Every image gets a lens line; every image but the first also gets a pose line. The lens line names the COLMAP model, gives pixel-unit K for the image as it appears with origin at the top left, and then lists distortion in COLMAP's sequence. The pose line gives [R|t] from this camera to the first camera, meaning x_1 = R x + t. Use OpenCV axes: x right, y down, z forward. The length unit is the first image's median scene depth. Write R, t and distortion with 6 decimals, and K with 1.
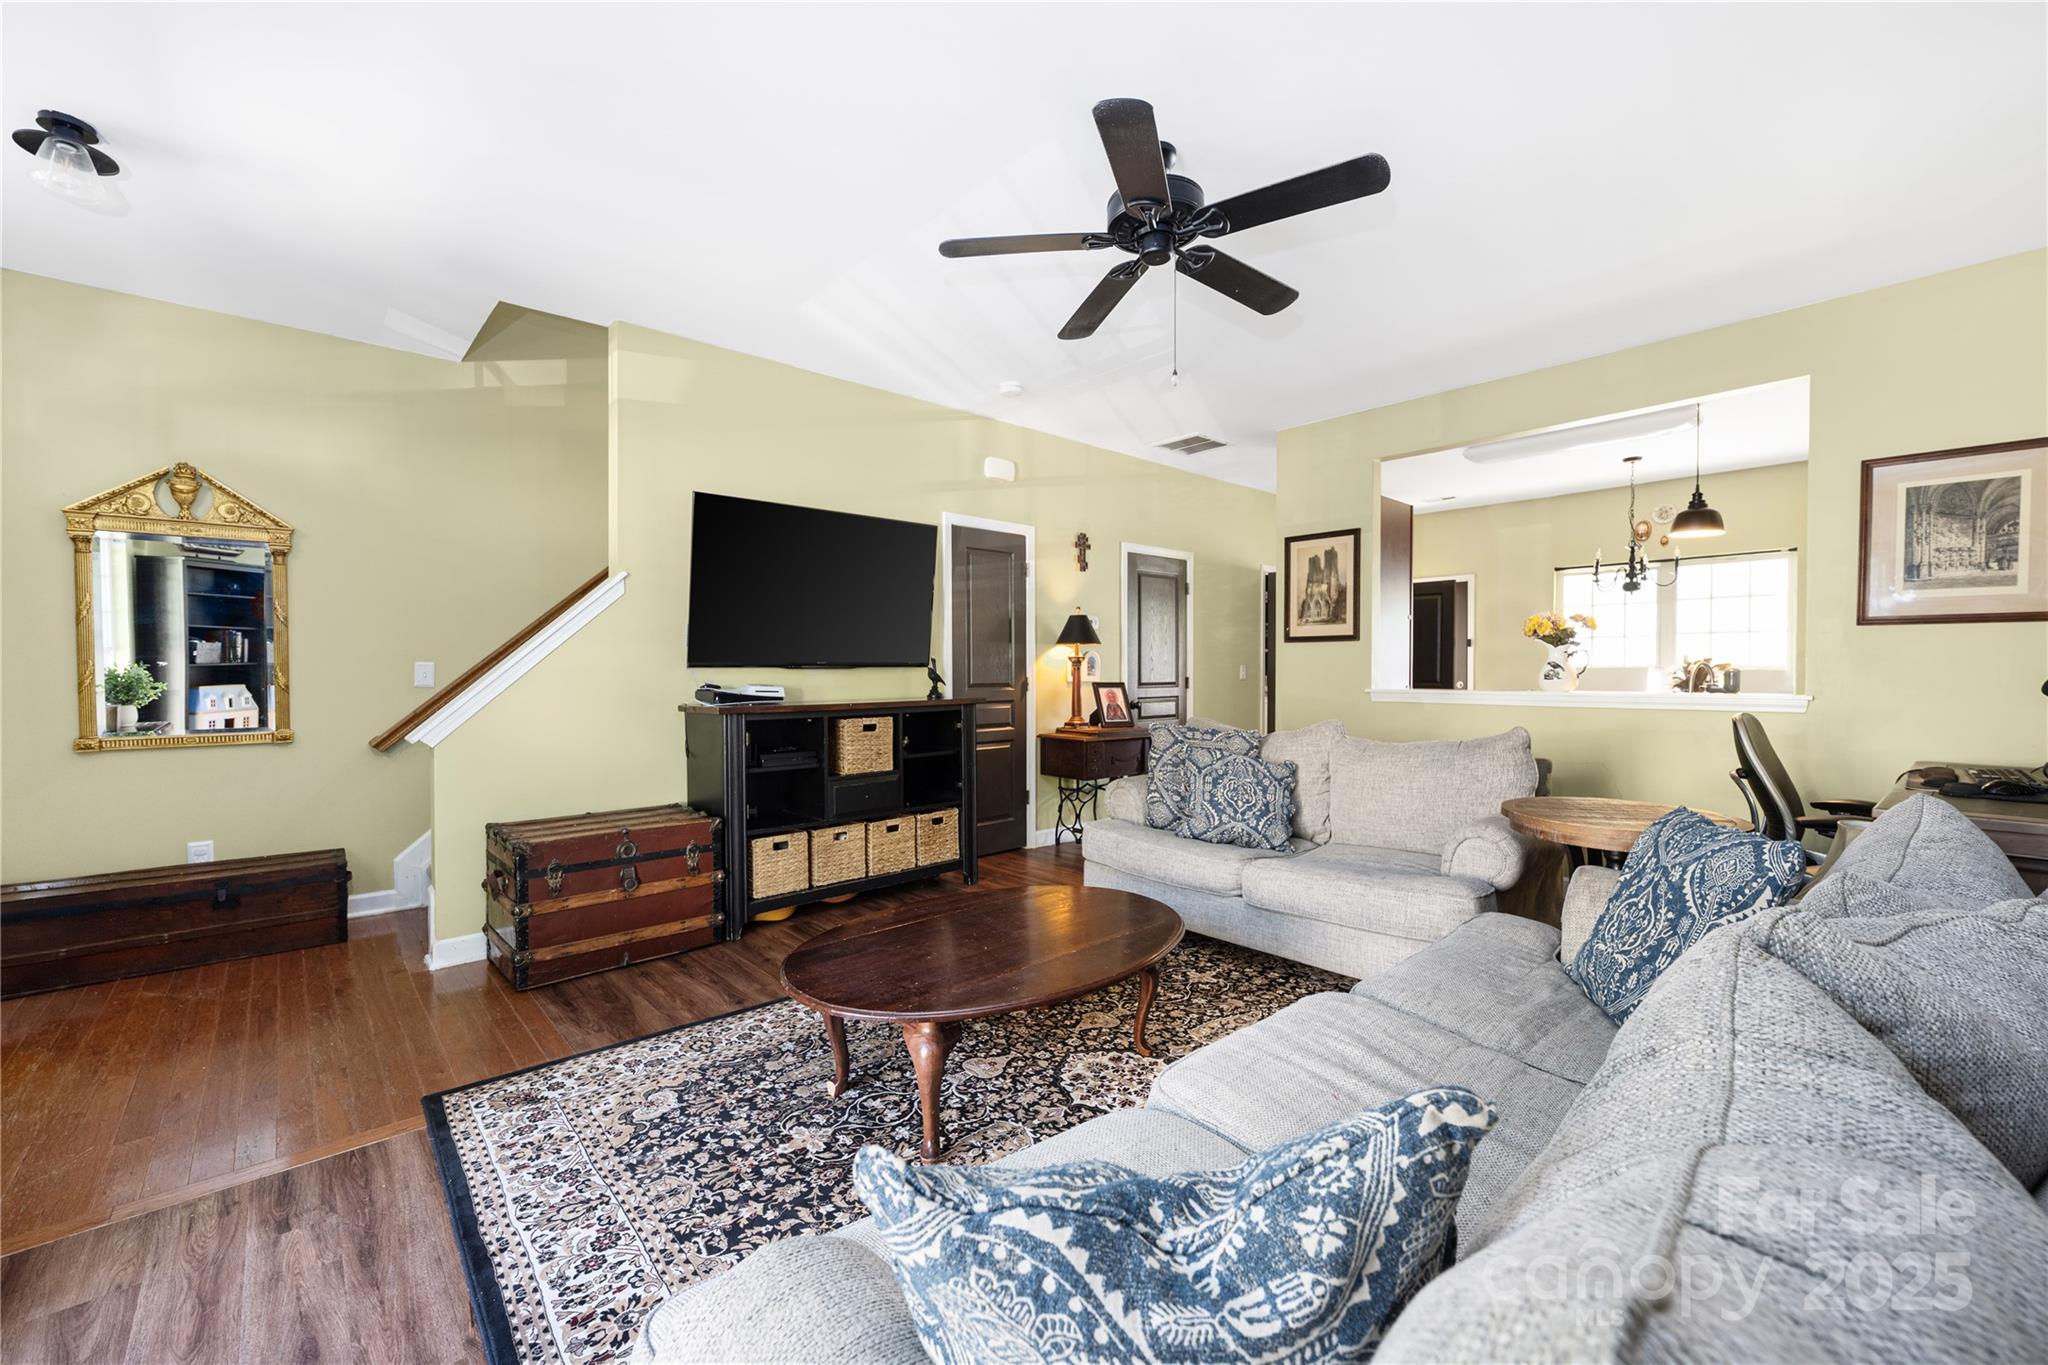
lens RADIAL K [[820.3, 0, 1038.5], [0, 820.3, 675.8], [0, 0, 1]] dist [-0.008654, 0.000137]
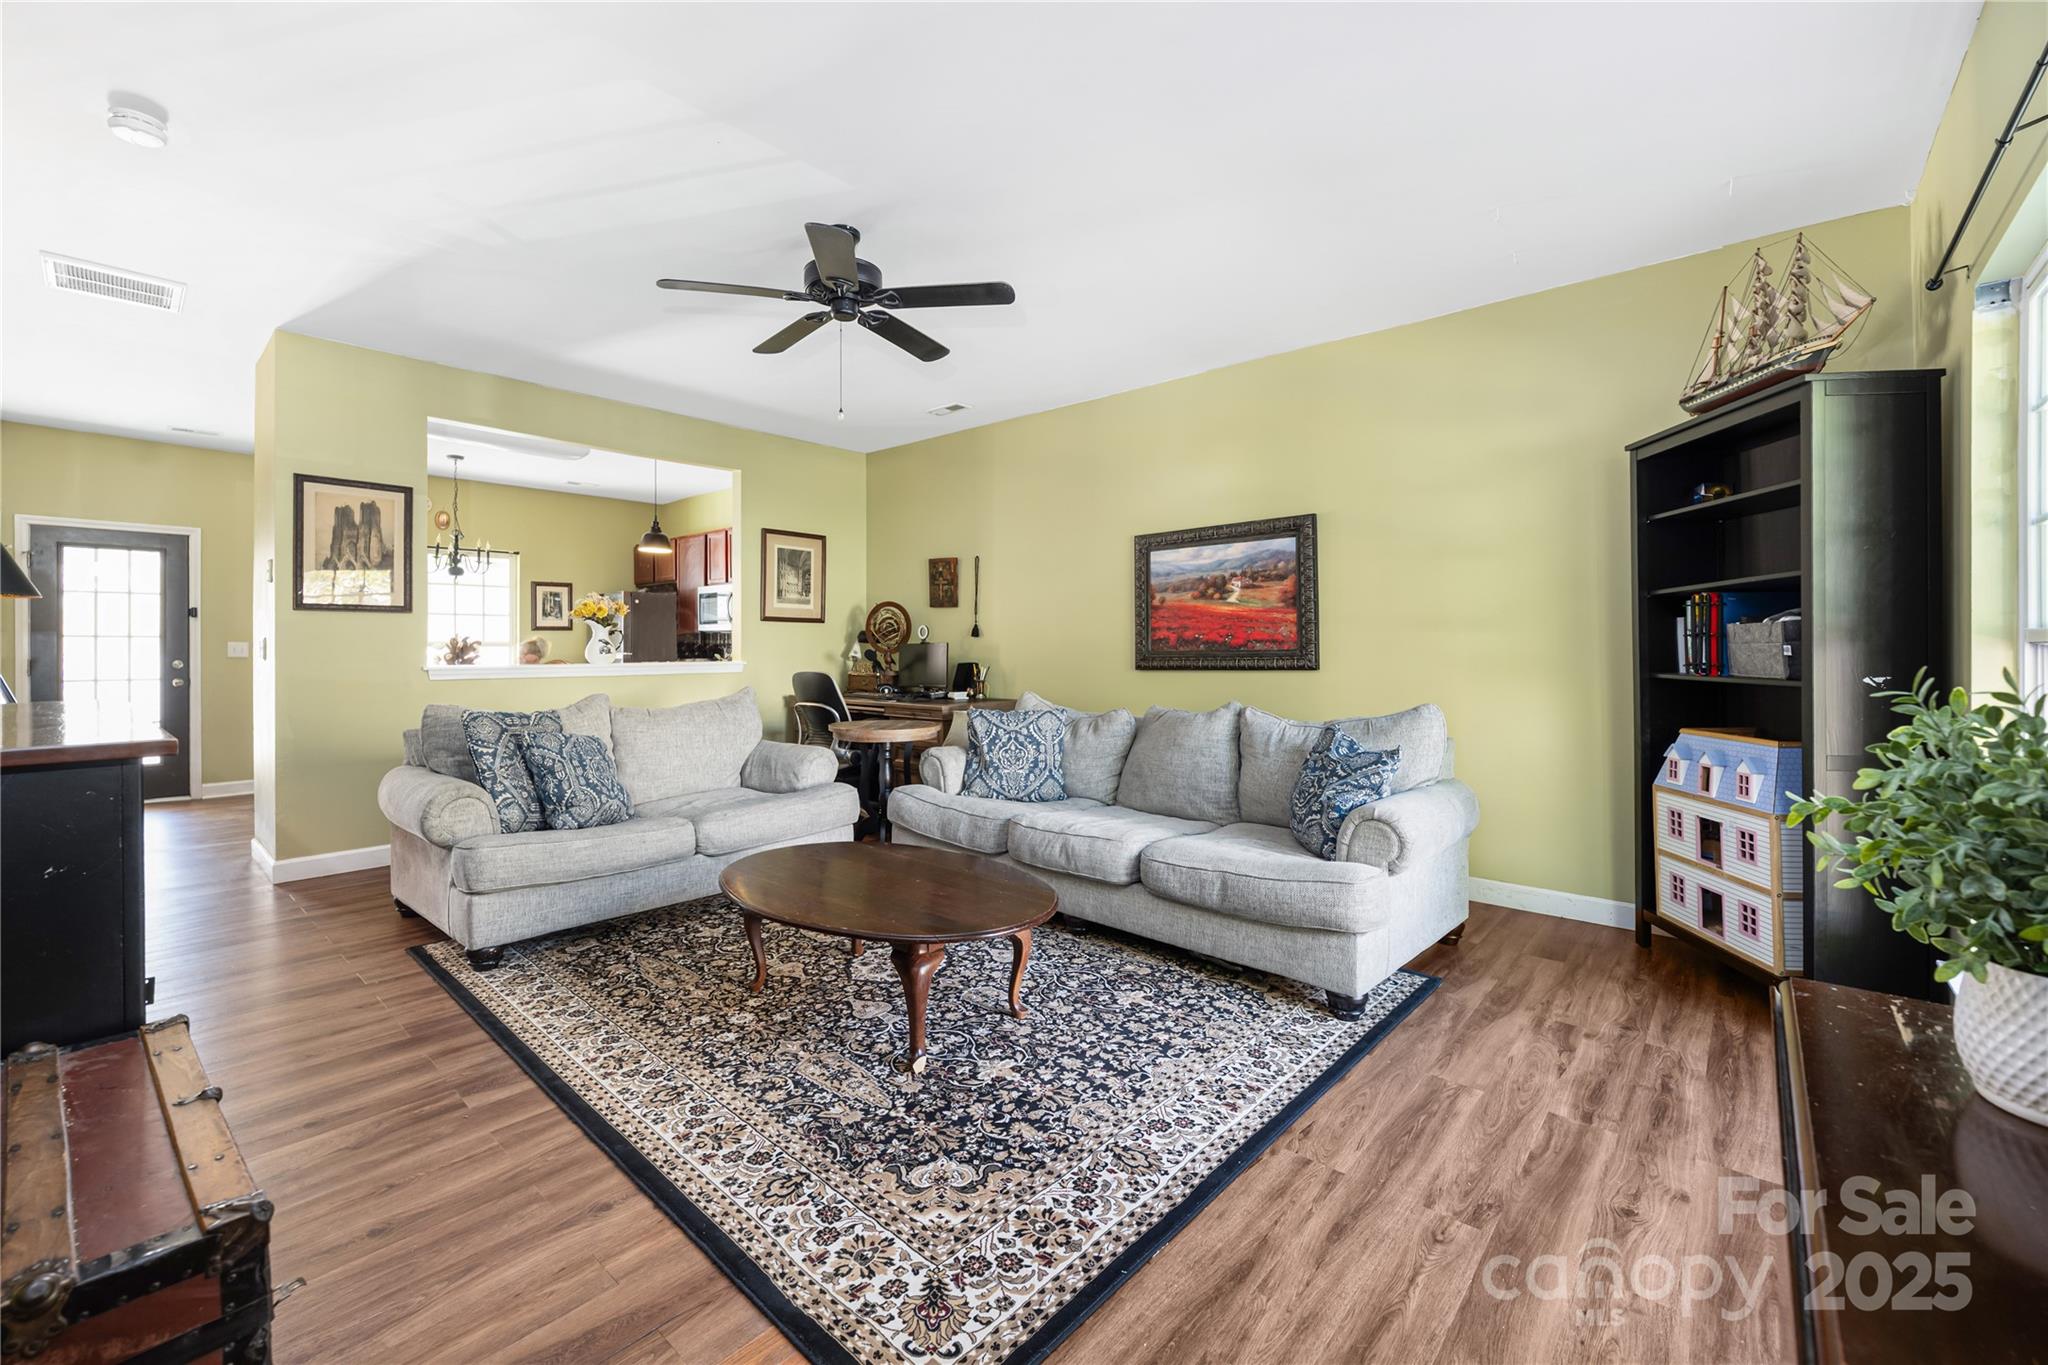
lens RADIAL K [[820.3, 0, 1010.7], [0, 820.3, 646.0], [0, 0, 1]] dist [-0.008654, 0.000137]
pose [[-0.084787, 0.000399, 0.996399, -1.313468], [0.005444, 0.999985, 0.000063, -0.009033], [-0.996384, 0.005429, -0.084788, 1.010521]]
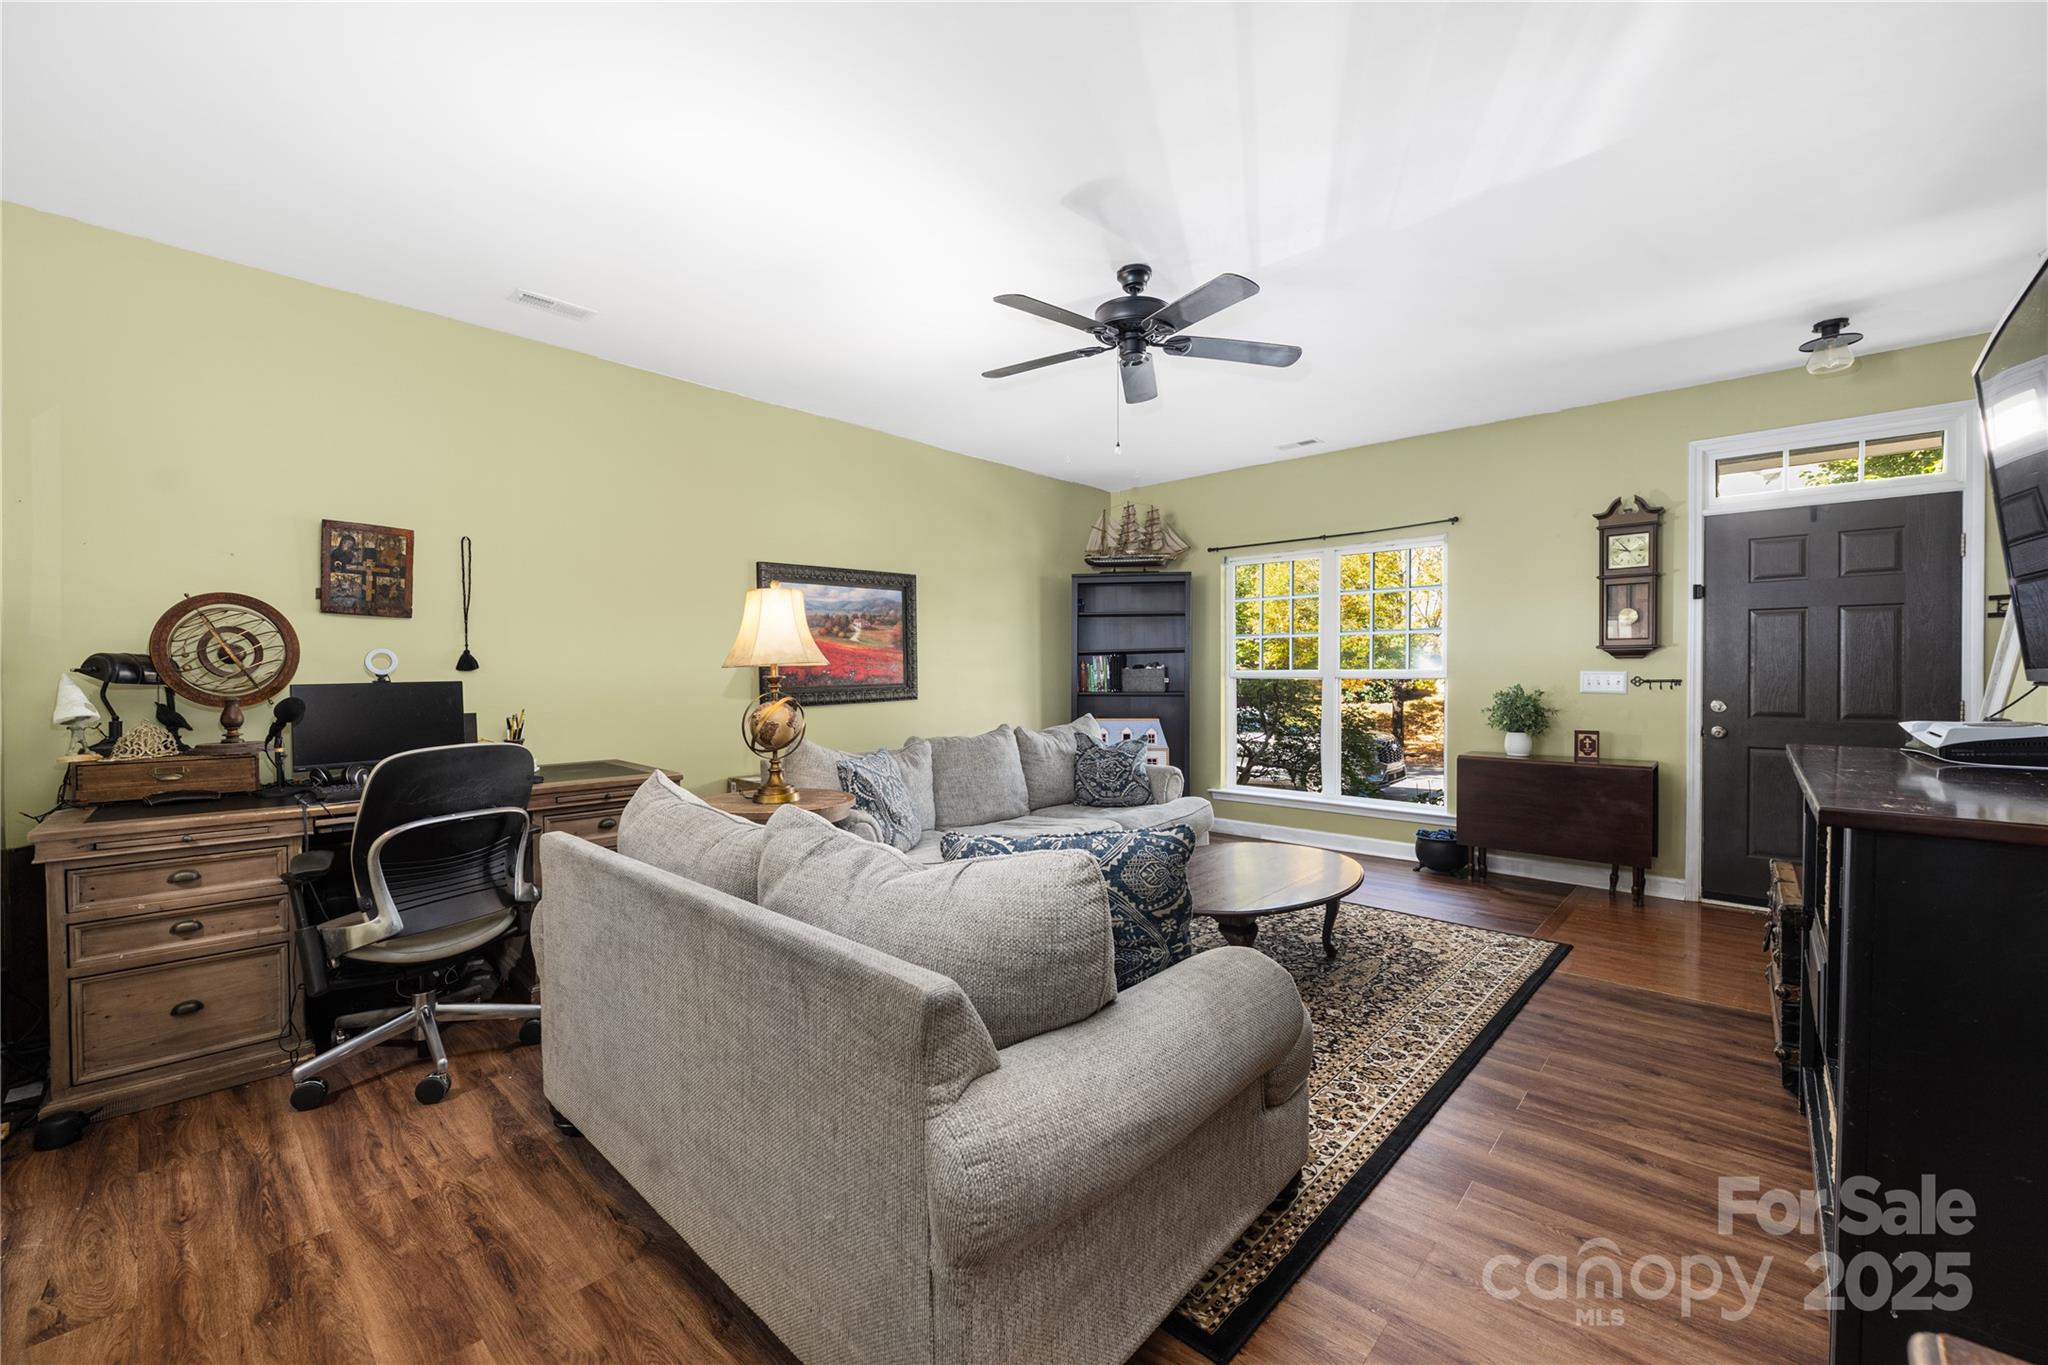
lens RADIAL K [[820.3, 0, 1009.5], [0, 820.3, 679.8], [0, 0, 1]] dist [-0.008654, 0.000137]
pose [[-0.998728, 0.004059, -0.050258, 0.460512], [0.003277, 0.999872, 0.015634, -0.044669], [0.050315, 0.015450, -0.998614, 2.634836]]
